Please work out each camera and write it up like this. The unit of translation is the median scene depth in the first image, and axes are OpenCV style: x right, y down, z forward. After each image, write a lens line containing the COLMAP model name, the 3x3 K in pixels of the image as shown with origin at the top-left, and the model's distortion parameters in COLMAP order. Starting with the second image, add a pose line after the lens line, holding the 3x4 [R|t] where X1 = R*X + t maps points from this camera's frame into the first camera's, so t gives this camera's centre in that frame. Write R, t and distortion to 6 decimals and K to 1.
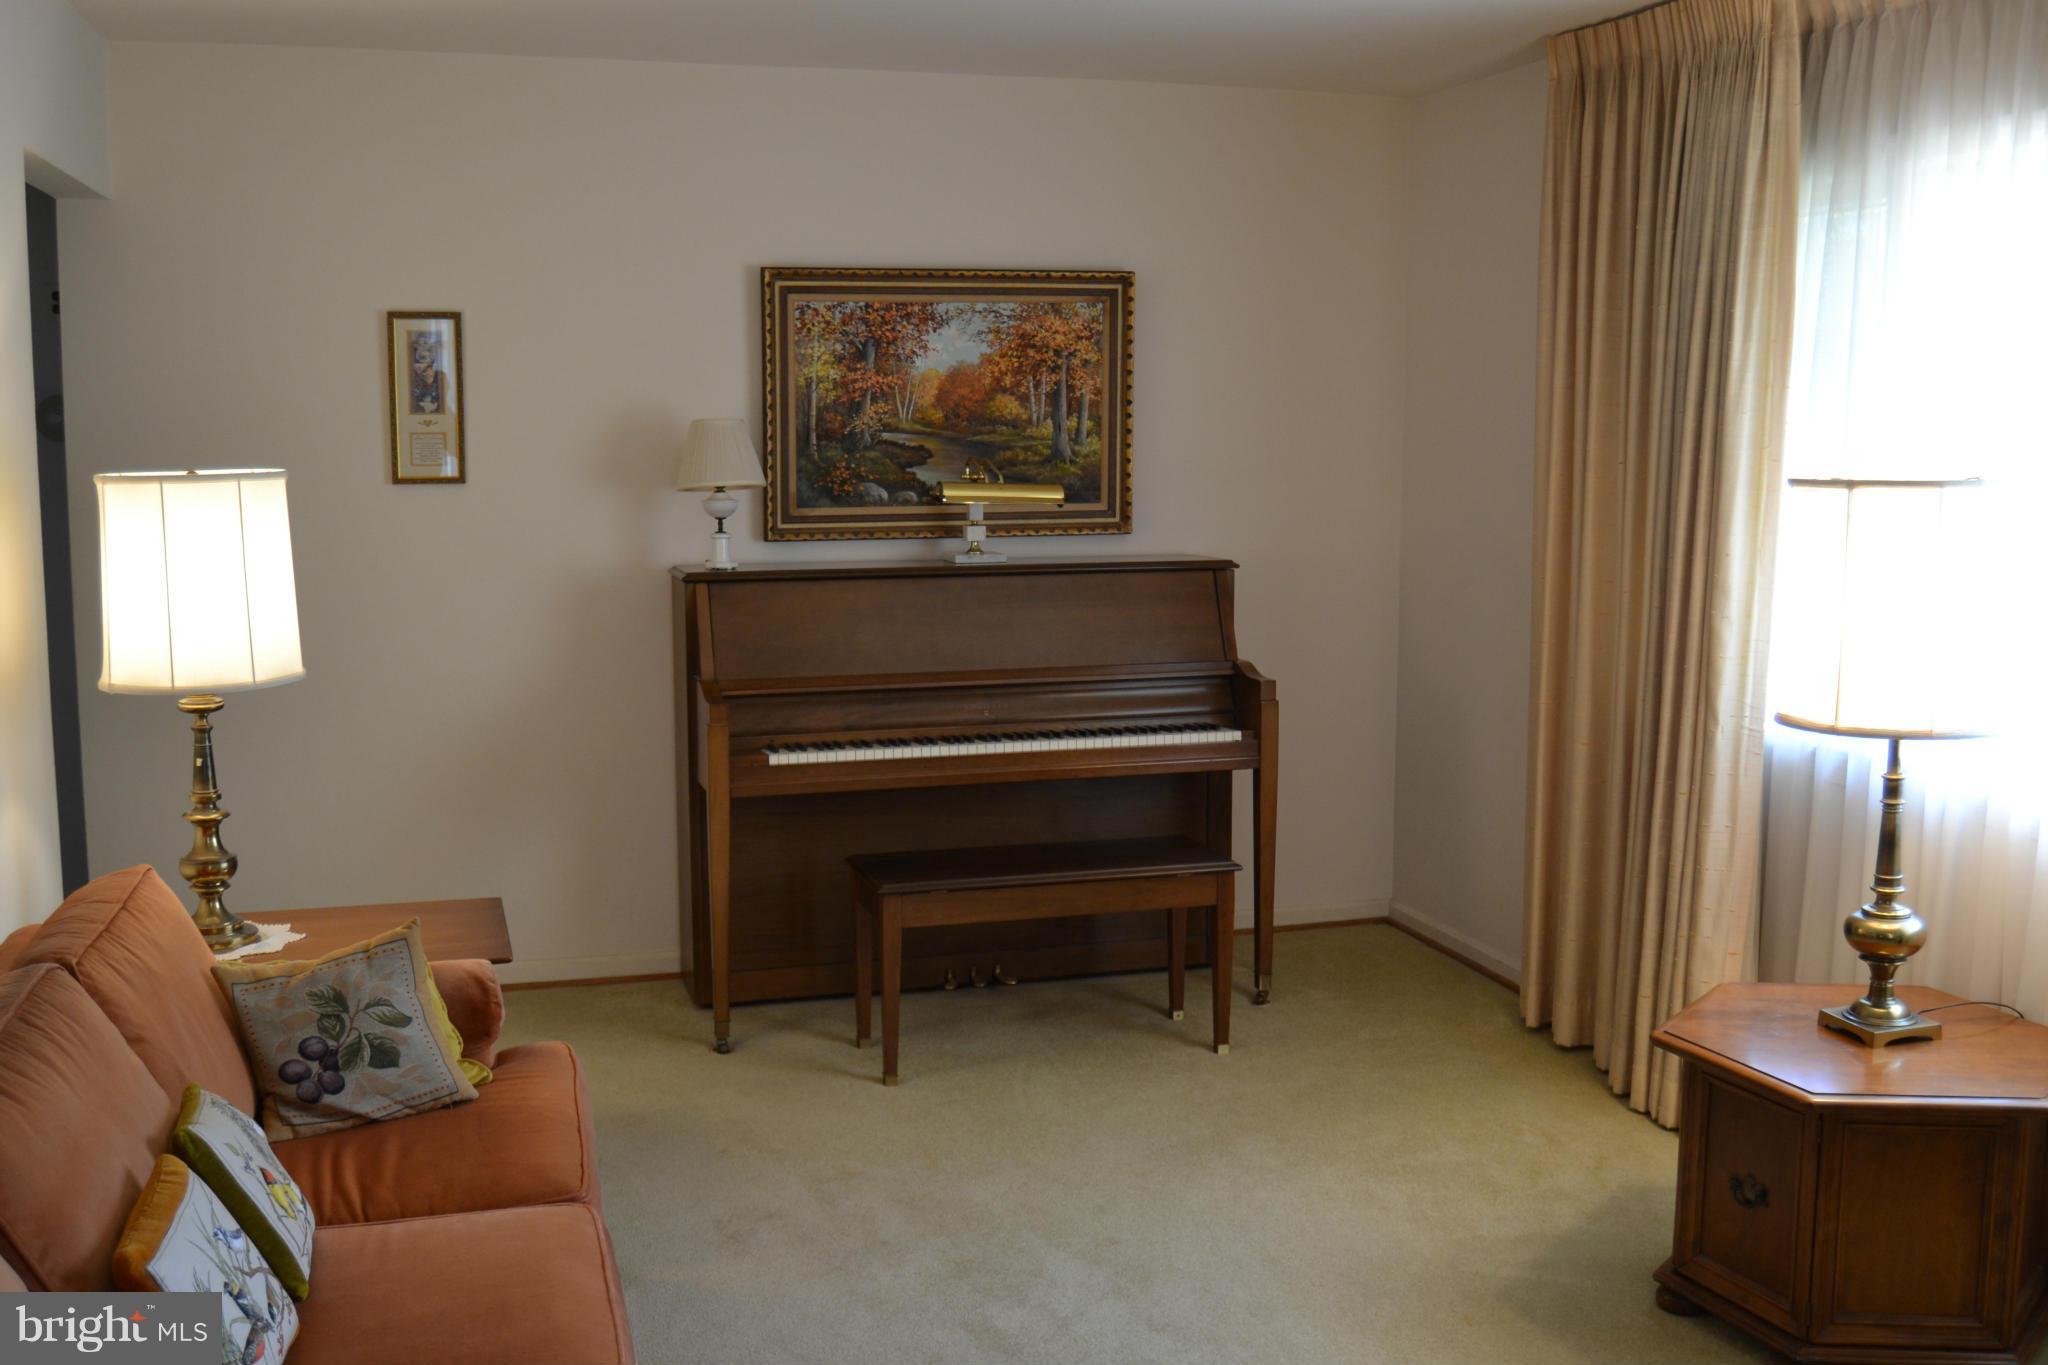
lens RADIAL K [[2023.9, 0, 1029.6], [0, 2023.9, 683.7], [0, 0, 1]] dist [-0.074173, 0.027797]
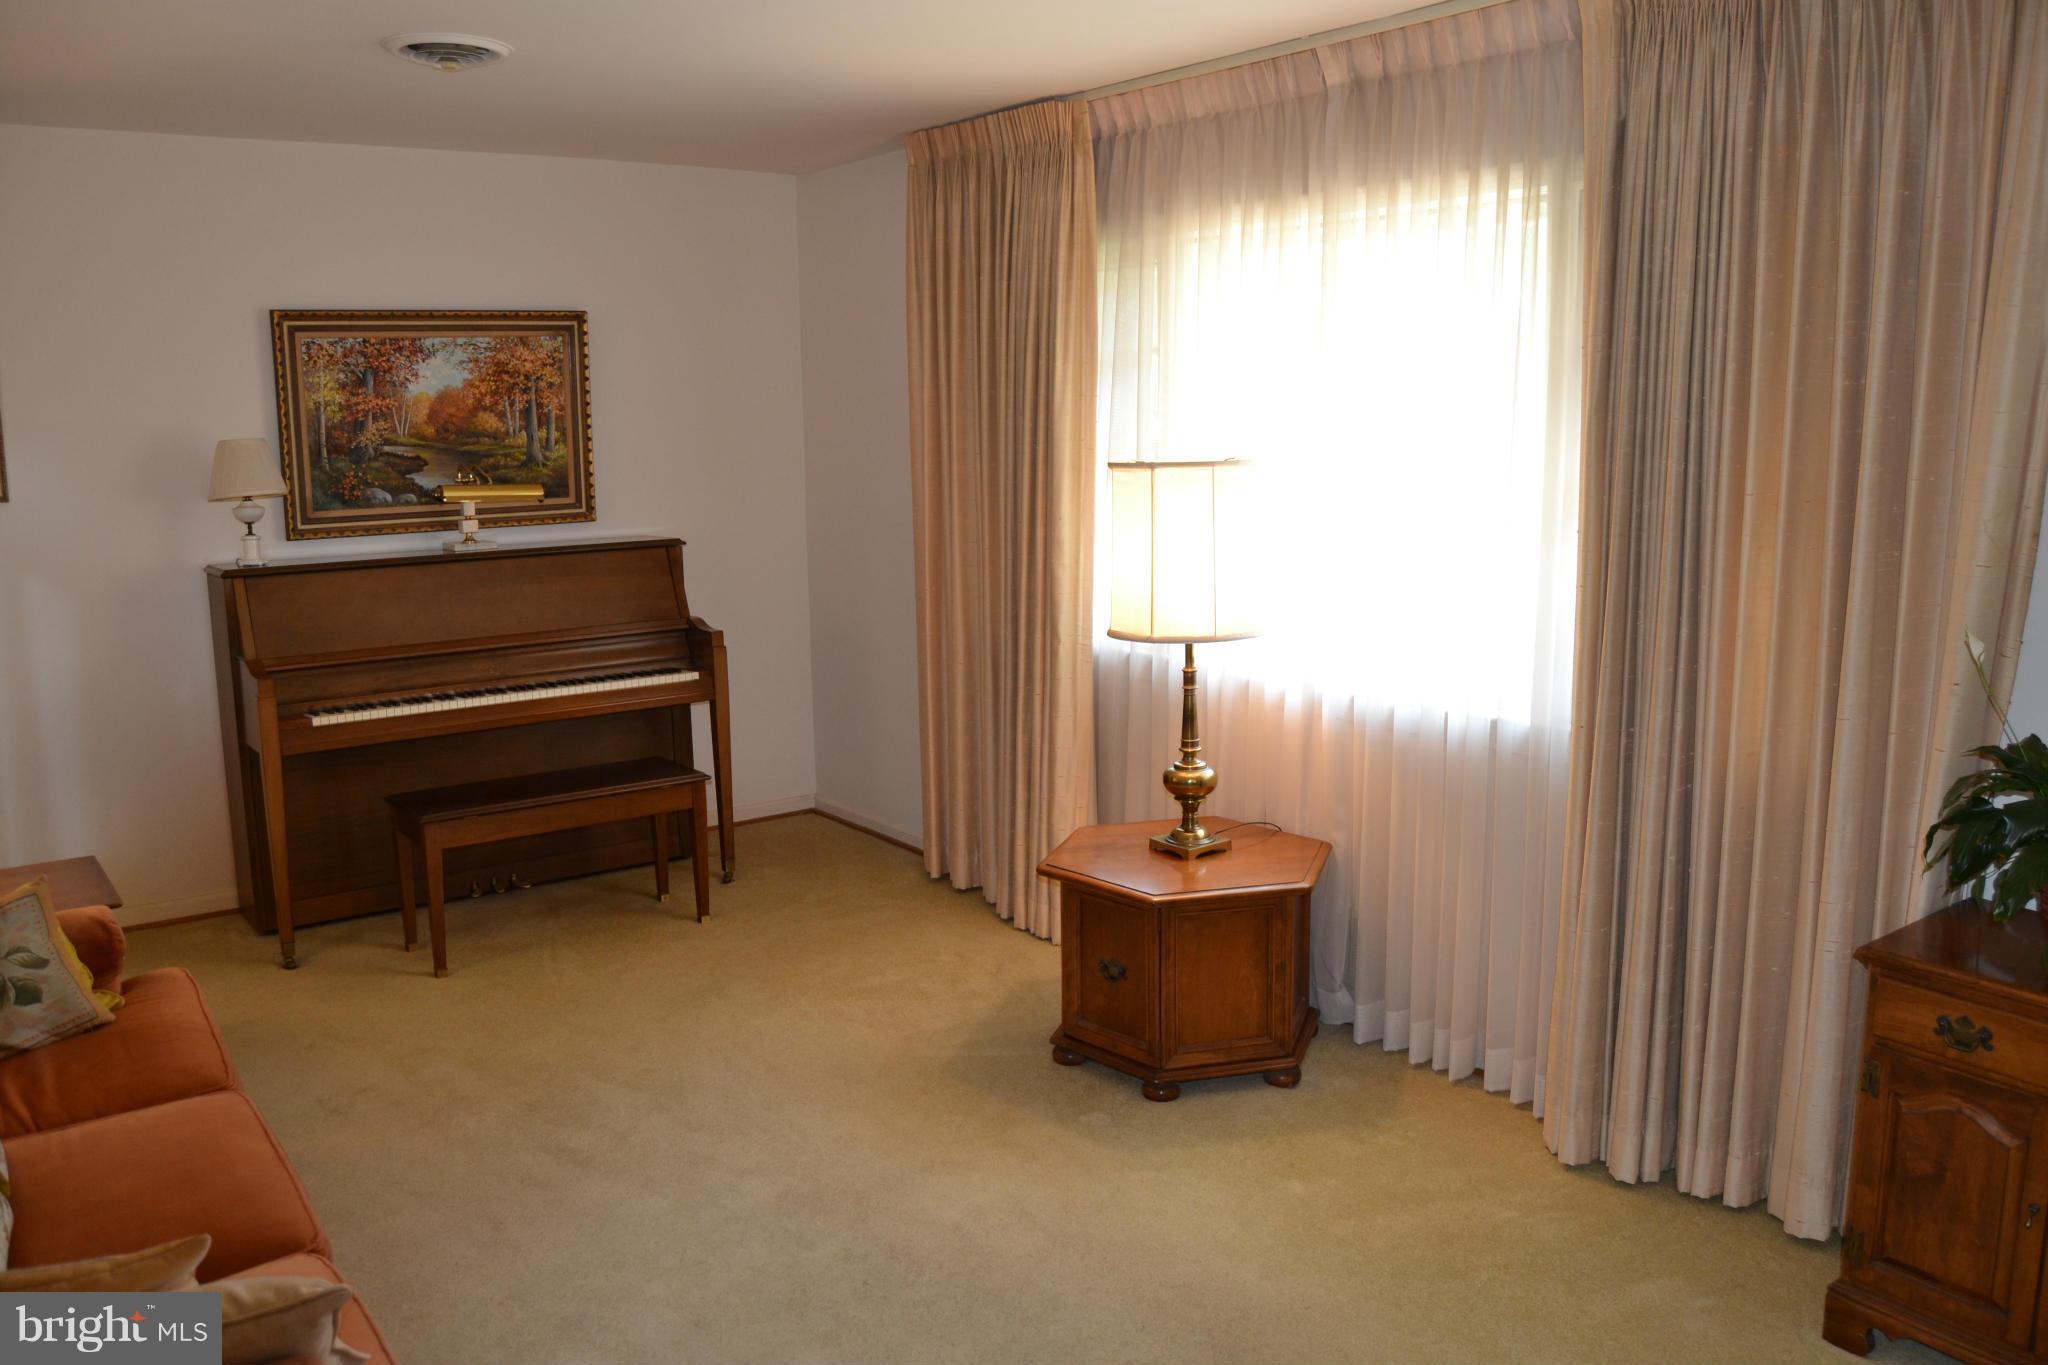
lens RADIAL K [[1634.6, 0, 1026.6], [0, 1634.6, 675.1], [0, 0, 1]] dist [-0.089214, 0.035189]
pose [[0.942034, -0.068620, 0.328426, -0.037573], [0.060064, 0.997540, 0.036140, 0.000591], [-0.330098, -0.014318, 0.943838, -0.038692]]
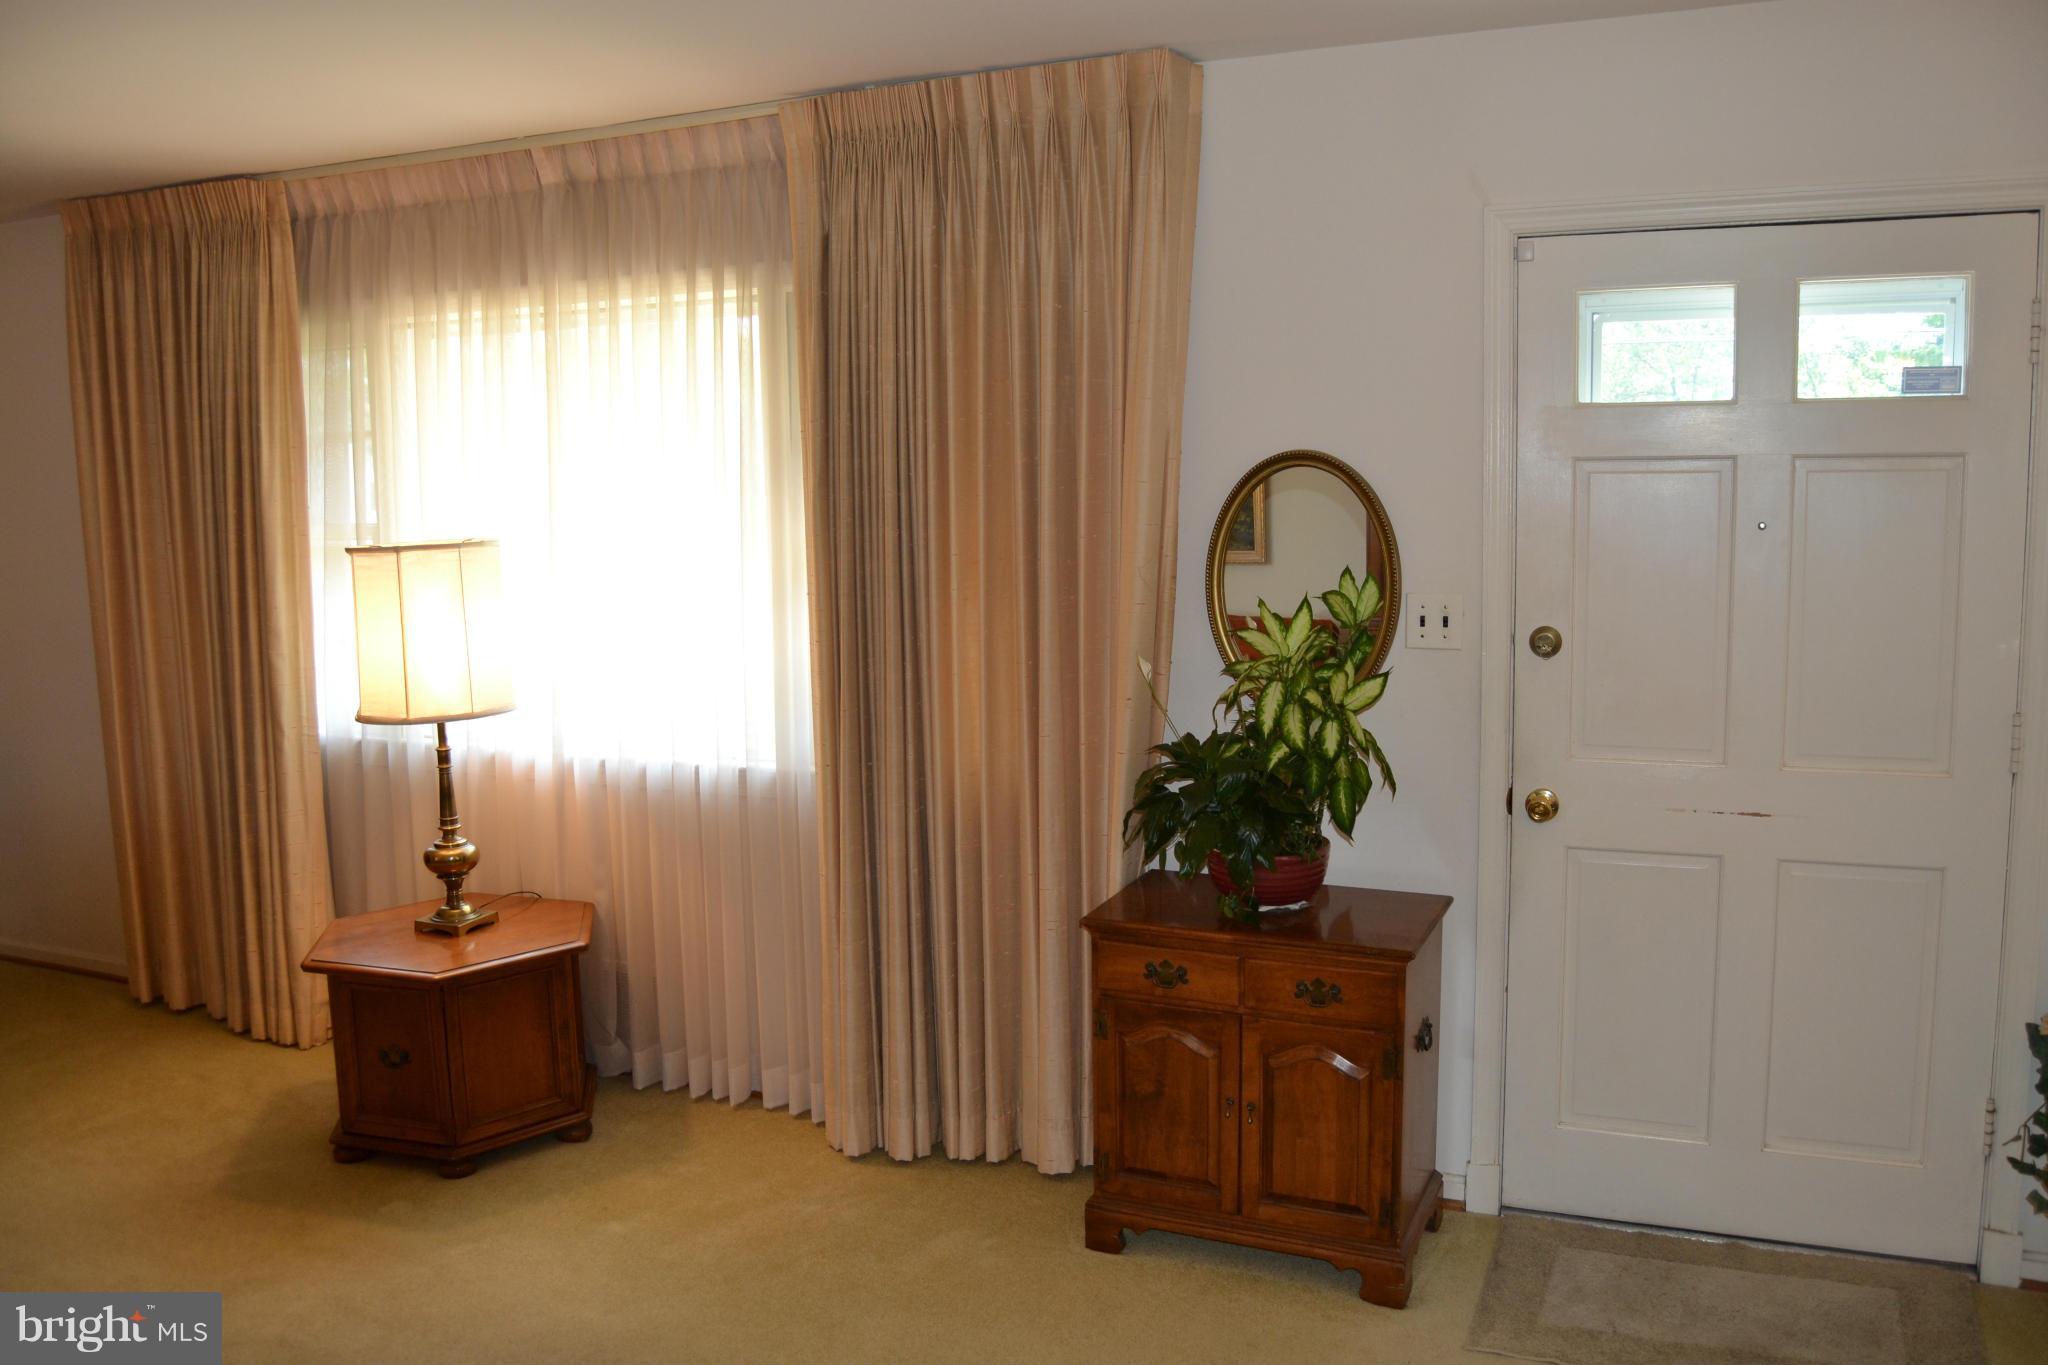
lens RADIAL K [[1634.6, 0, 1026.6], [0, 1634.6, 675.1], [0, 0, 1]] dist [-0.089214, 0.035189]
pose [[0.650540, -0.111613, 0.751226, -0.102974], [0.123606, 0.991514, 0.040275, -0.000816], [-0.749346, 0.066656, 0.658815, -0.055563]]
